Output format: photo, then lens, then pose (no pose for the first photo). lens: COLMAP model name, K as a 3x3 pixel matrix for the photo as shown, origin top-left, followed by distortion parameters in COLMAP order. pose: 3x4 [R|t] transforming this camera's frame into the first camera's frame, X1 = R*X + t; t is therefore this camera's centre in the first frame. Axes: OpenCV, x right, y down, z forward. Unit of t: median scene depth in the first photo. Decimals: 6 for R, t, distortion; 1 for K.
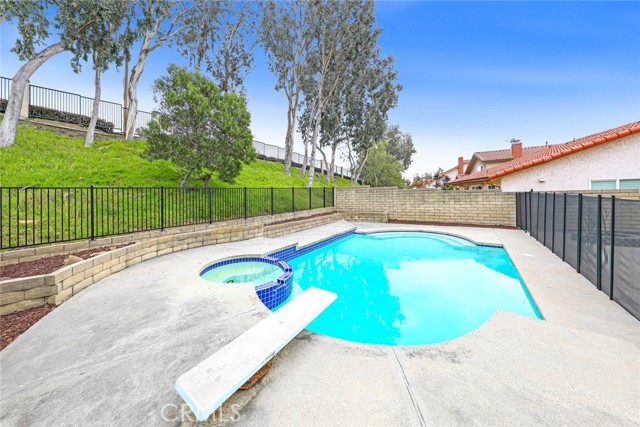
lens RADIAL K [[215.0, 0, 284.7], [0, 215.0, 194.7], [0, 0, 1]] dist [-0.002397, -0.000247]
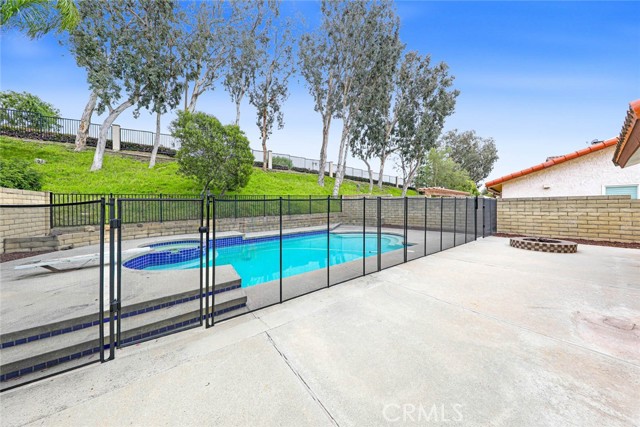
lens RADIAL K [[210.3, 0, 341.5], [0, 210.3, 205.8], [0, 0, 1]] dist [0.001092, 0.000047]
pose [[0.975987, 0.006164, -0.217744, 0.358800], [-0.005457, 0.999978, 0.003852, 0.012528], [0.217763, -0.002571, 0.975998, -0.065408]]
